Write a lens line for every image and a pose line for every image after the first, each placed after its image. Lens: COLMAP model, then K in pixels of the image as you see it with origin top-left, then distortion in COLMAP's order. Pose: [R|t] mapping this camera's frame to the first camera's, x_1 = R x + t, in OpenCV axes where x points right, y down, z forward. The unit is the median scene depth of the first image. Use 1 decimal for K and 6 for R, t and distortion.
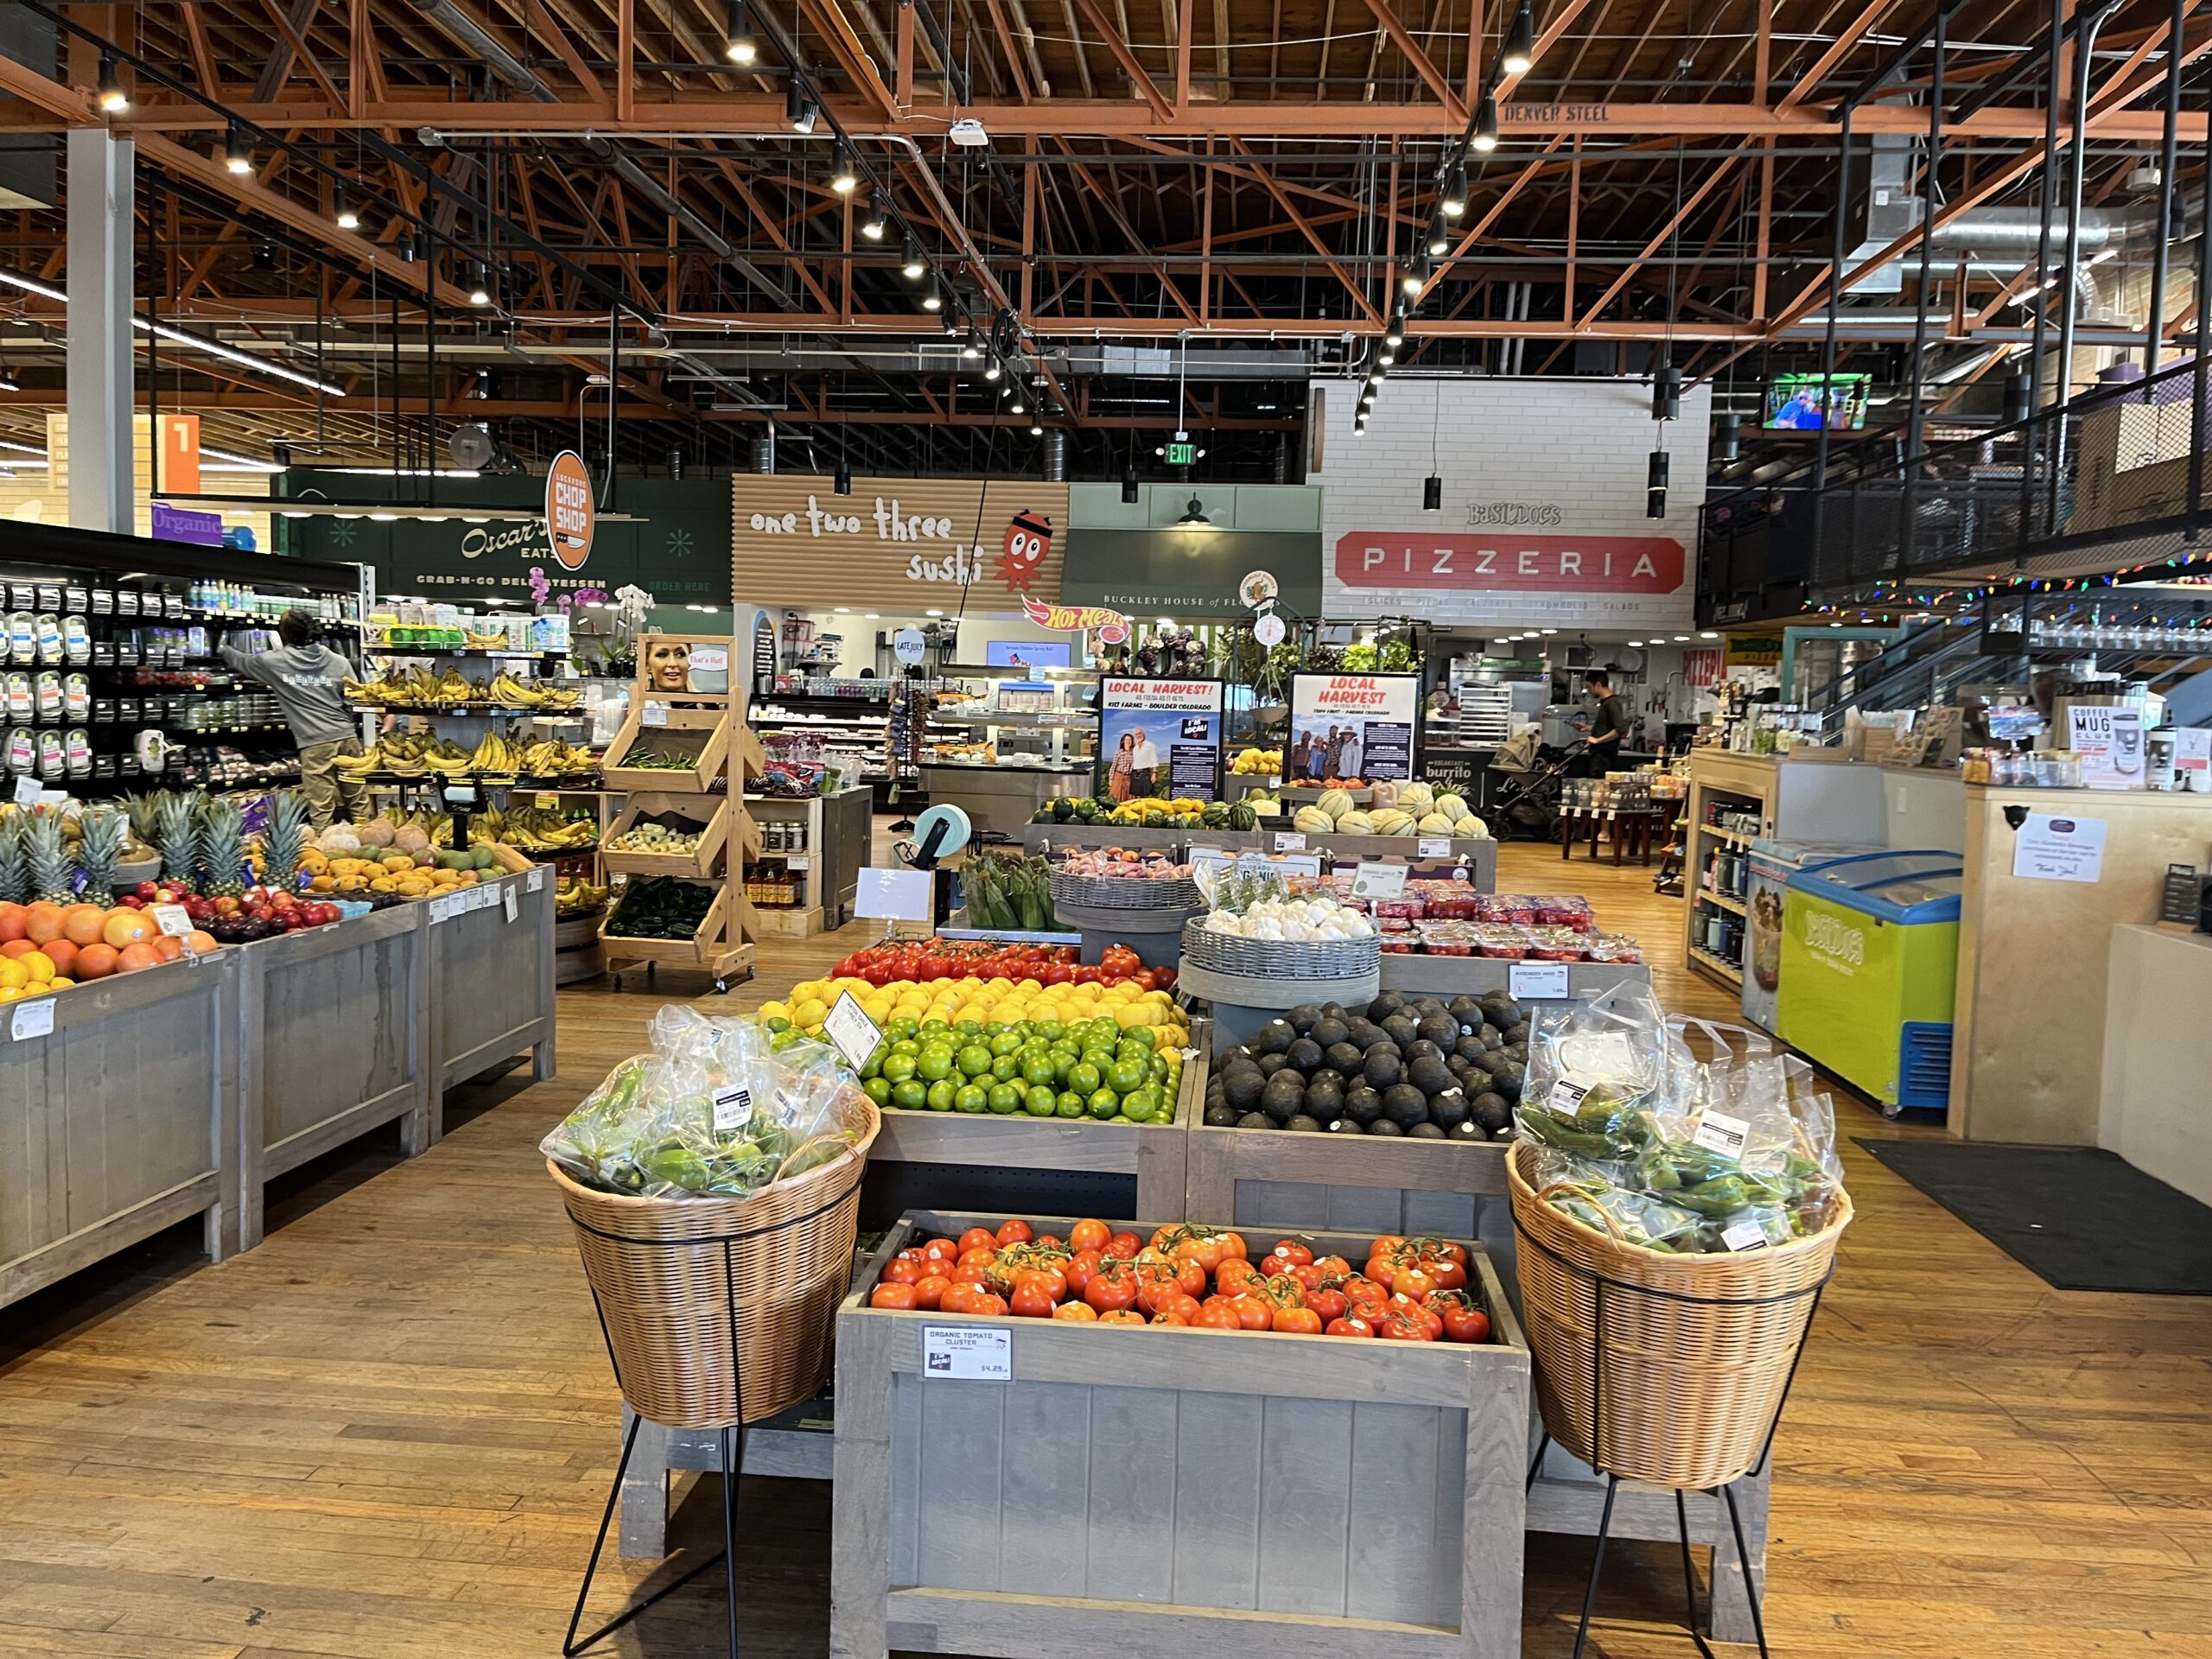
lens RADIAL K [[1664.9, 0, 1096.1], [0, 1664.9, 827.9], [0, 0, 1]] dist [0.062907, -0.083375]
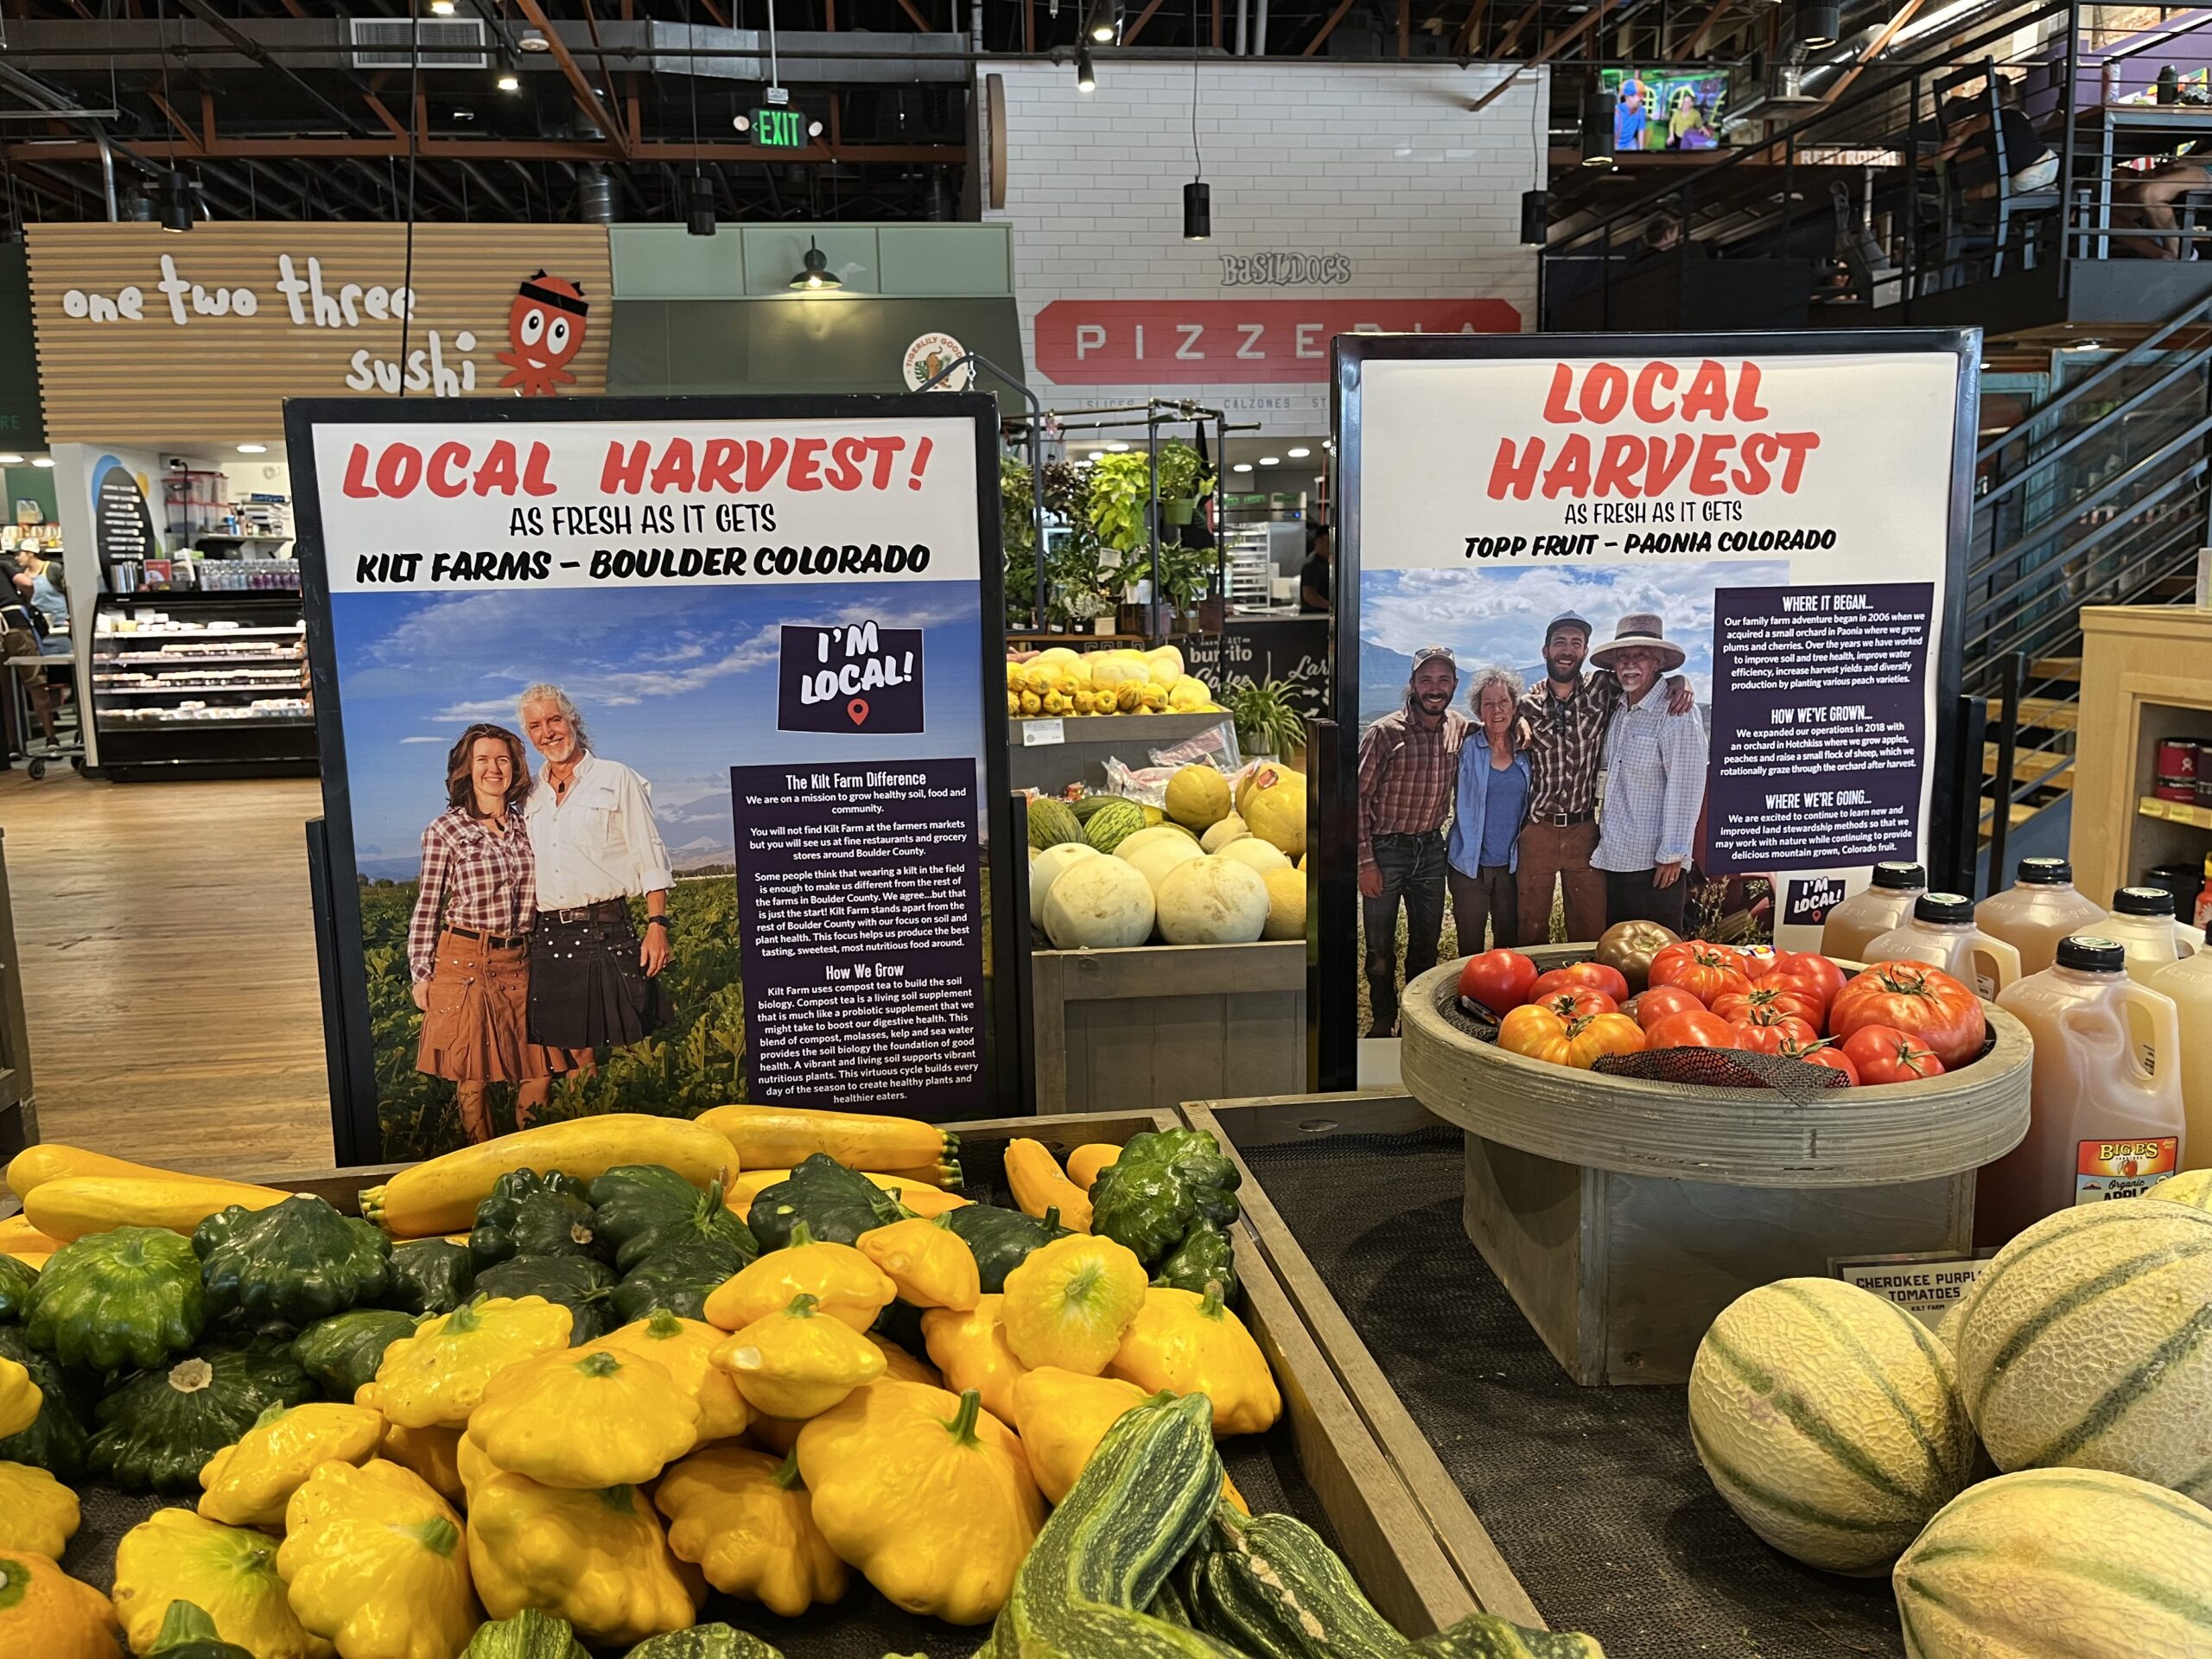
lens RADIAL K [[1664.9, 0, 1096.1], [0, 1664.9, 827.9], [0, 0, 1]] dist [0.062907, -0.083375]
pose [[0.976874, -0.084247, 0.196517, 0.034695], [0.068749, 0.994057, 0.084406, -0.041152], [-0.202460, -0.068943, 0.976861, 0.588546]]
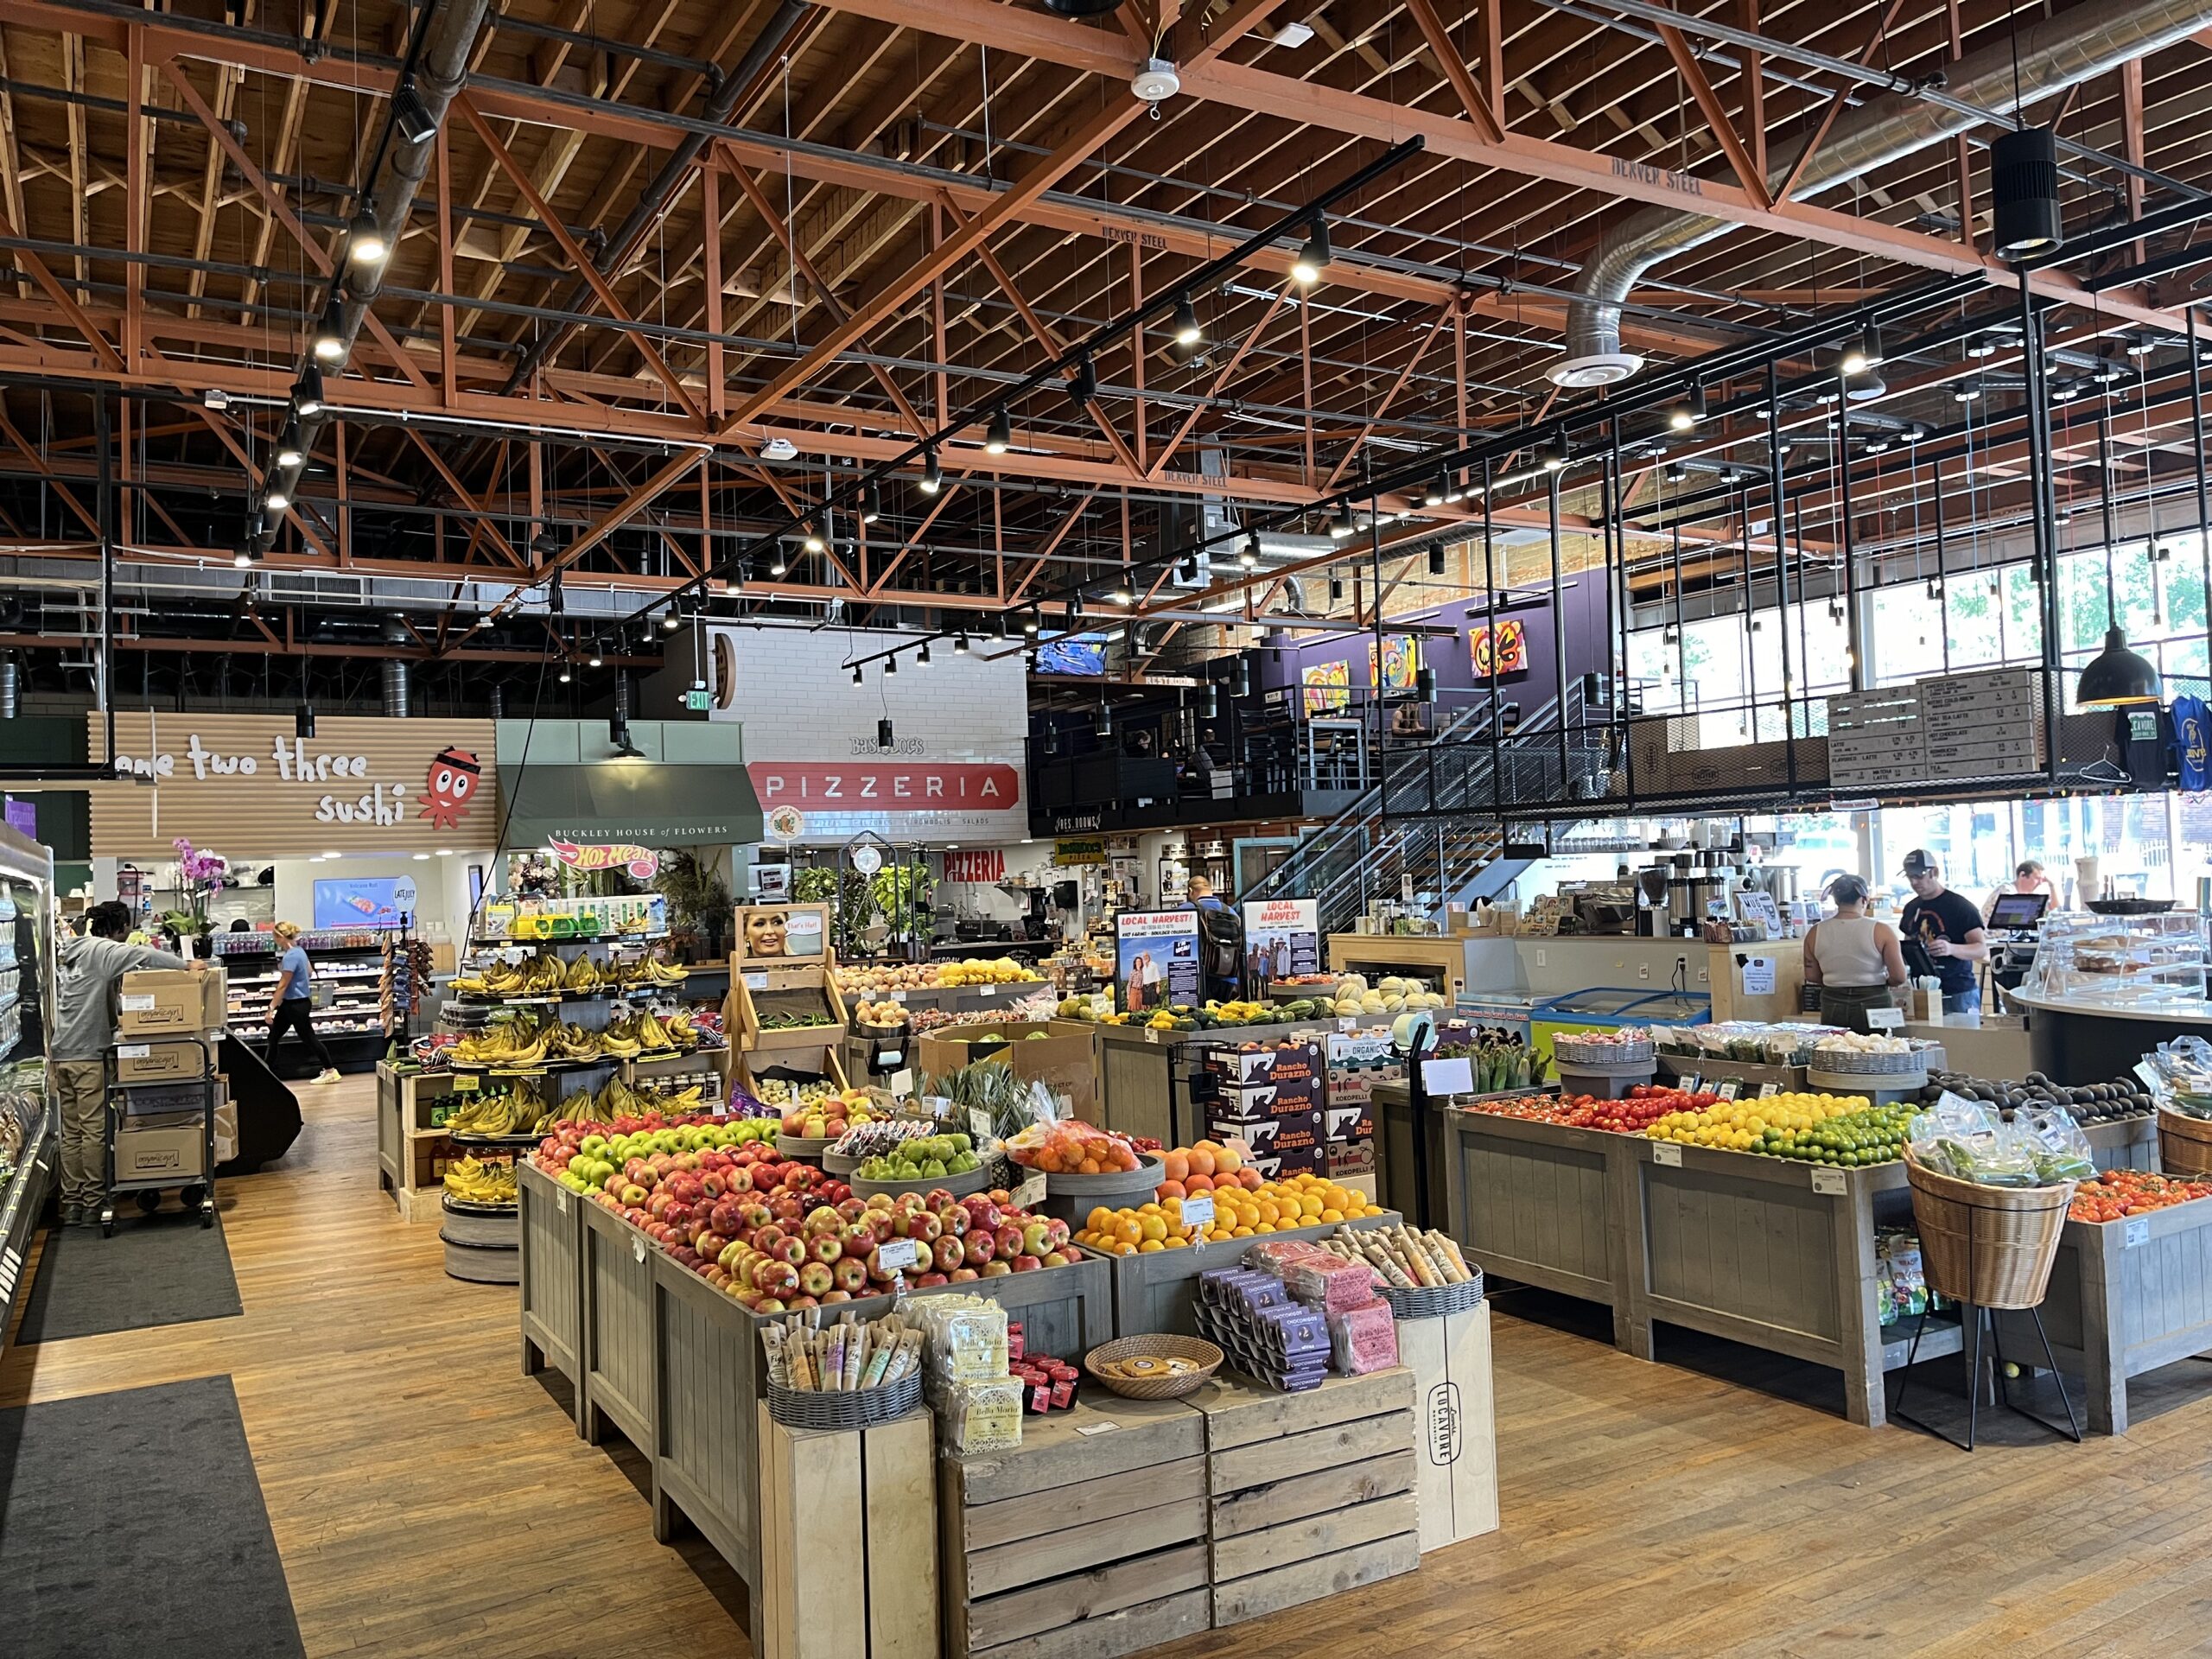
lens RADIAL K [[1667.5, 0, 1106.0], [0, 1667.5, 829.5], [0, 0, 1]] dist [0.046898, -0.000442]
pose [[0.811097, -0.043071, 0.583323, -0.541885], [0.109022, 0.990941, -0.078425, -0.040991], [-0.574661, 0.127206, 0.808445, -0.021385]]
